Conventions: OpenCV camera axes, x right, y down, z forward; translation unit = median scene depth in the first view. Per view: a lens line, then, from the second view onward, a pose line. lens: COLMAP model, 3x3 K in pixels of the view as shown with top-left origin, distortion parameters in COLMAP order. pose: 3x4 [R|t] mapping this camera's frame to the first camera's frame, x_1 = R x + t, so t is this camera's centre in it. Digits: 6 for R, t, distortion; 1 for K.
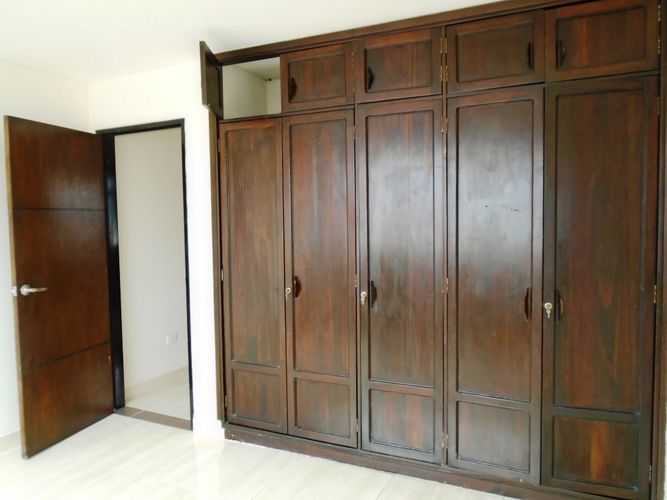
lens RADIAL K [[510.8, 0, 333.5], [0, 510.8, 250.0], [0, 0, 1]] dist [-0.004987, -0.000830]
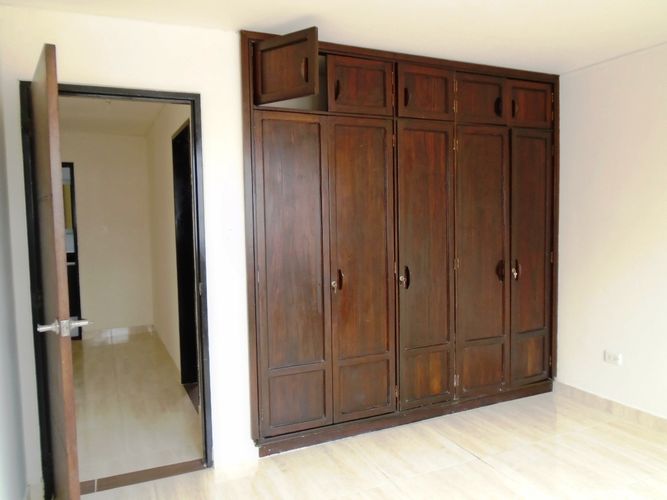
lens RADIAL K [[494.9, 0, 332.8], [0, 494.9, 259.2], [0, 0, 1]] dist [-0.003311, 0.000659]
pose [[0.645183, -0.060254, 0.761649, -0.870829], [0.058573, 0.997852, 0.029323, -0.001131], [-0.761780, 0.025693, 0.647326, 0.359213]]
